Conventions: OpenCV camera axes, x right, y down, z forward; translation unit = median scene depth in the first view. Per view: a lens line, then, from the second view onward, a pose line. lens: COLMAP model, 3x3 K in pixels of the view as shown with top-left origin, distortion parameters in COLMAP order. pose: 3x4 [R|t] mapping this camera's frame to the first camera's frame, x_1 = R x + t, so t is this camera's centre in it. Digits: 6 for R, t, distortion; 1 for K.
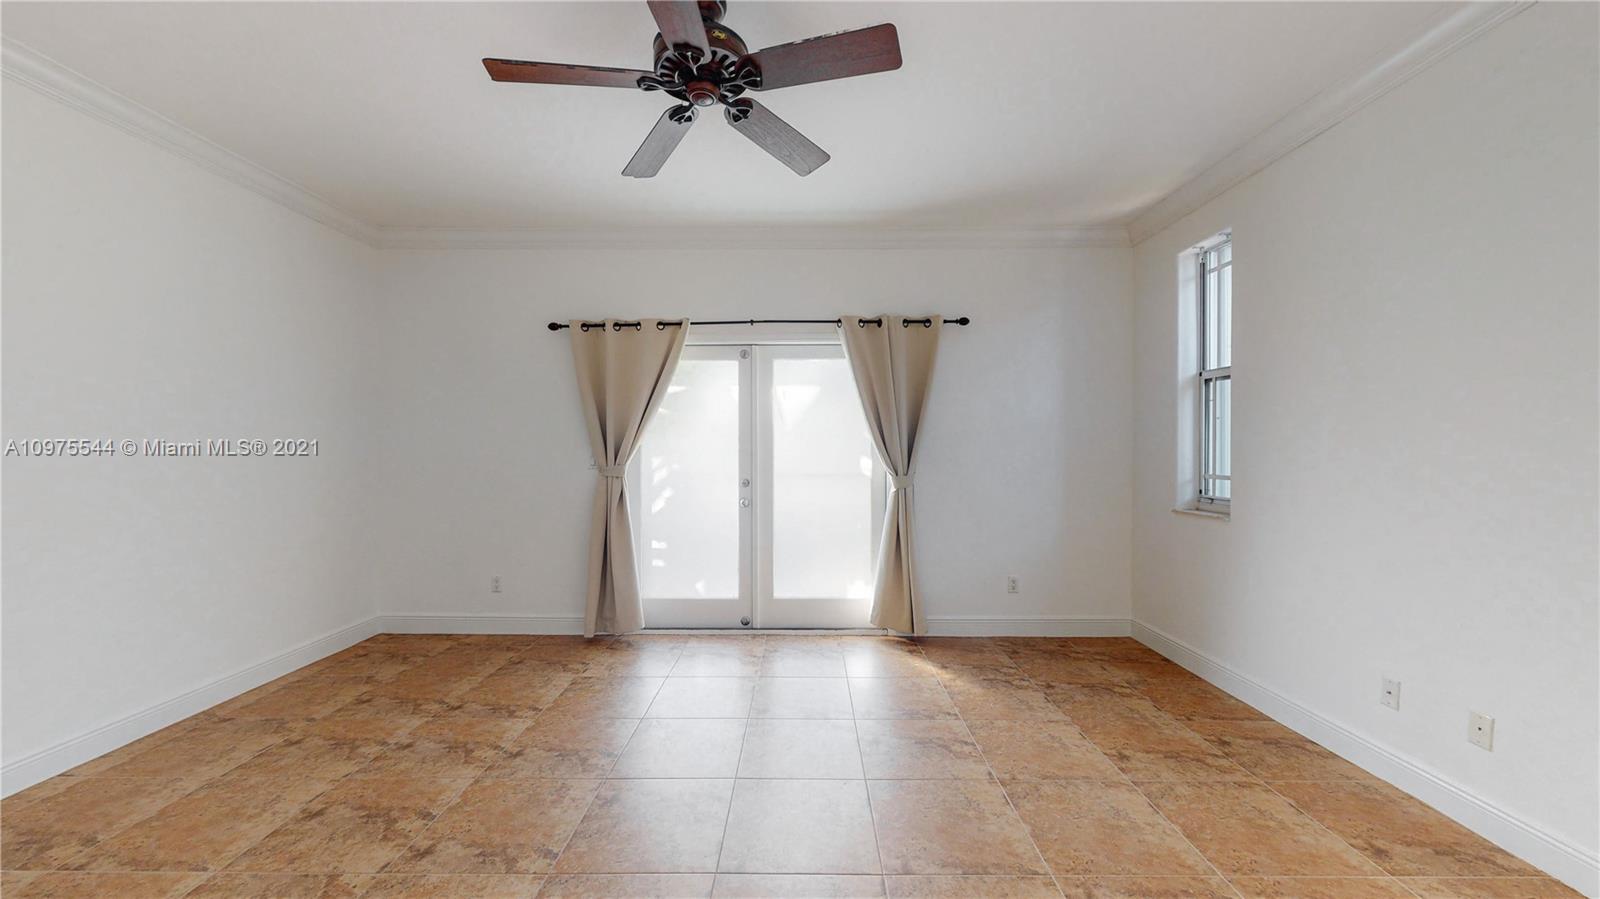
lens RADIAL K [[584.5, 0, 799.6], [0, 584.5, 454.2], [0, 0, 1]] dist [0.000787, -0.000327]
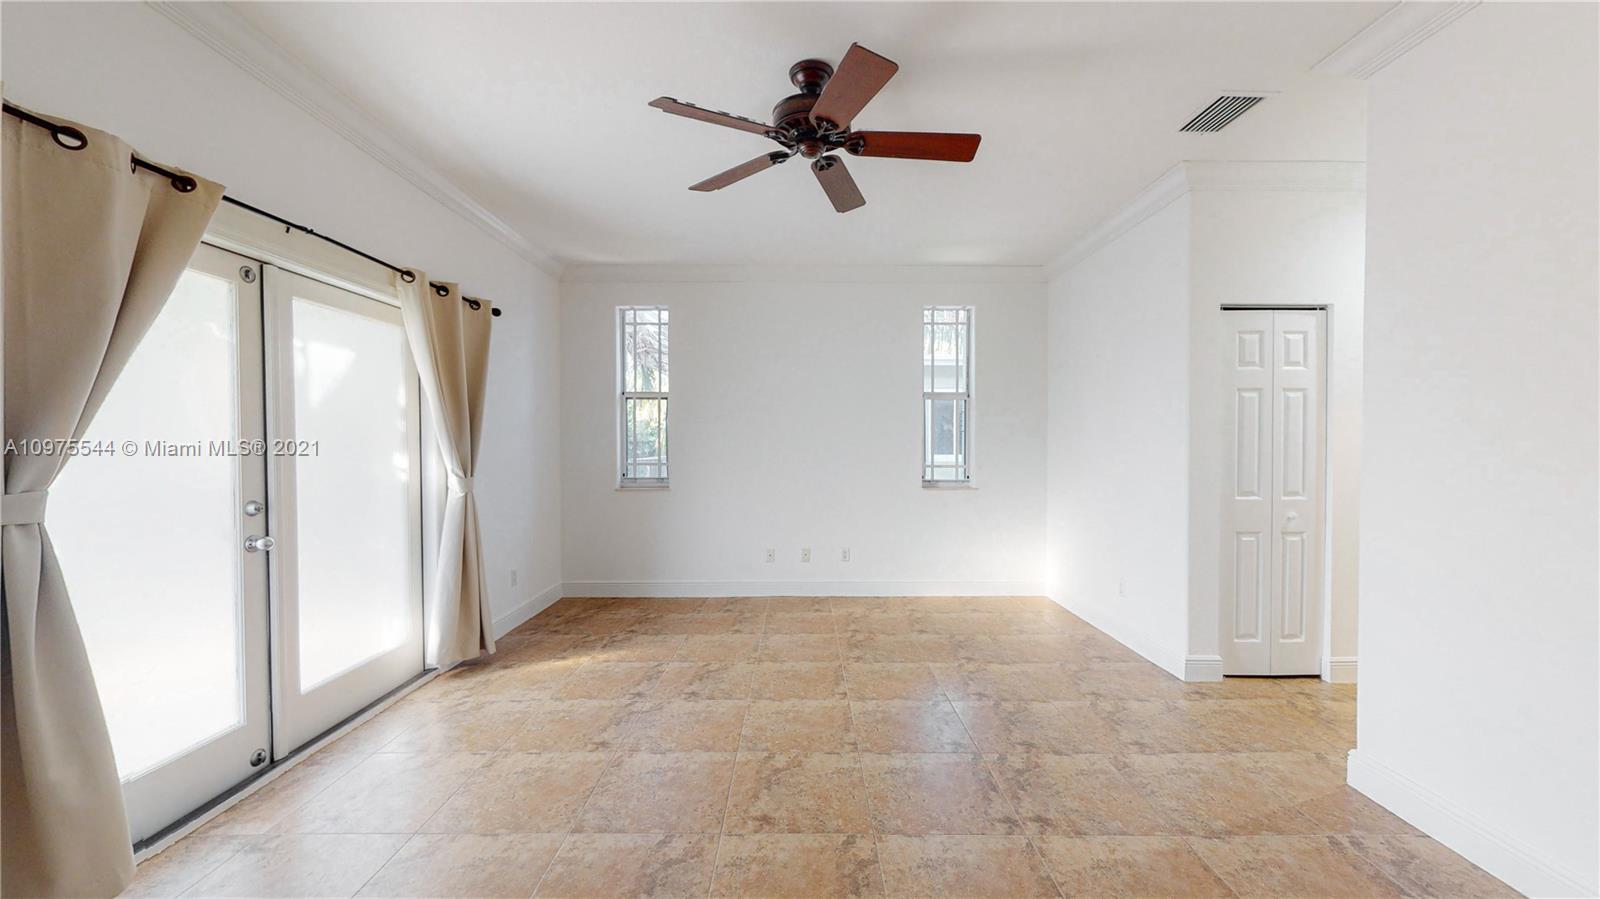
lens RADIAL K [[584.5, 0, 801.0], [0, 584.5, 448.6], [0, 0, 1]] dist [0.000787, -0.000327]
pose [[-0.011417, -0.007480, 0.999907, -0.785230], [0.008317, 0.999937, 0.007576, -0.009042], [-0.999900, 0.008403, -0.011354, 0.589546]]
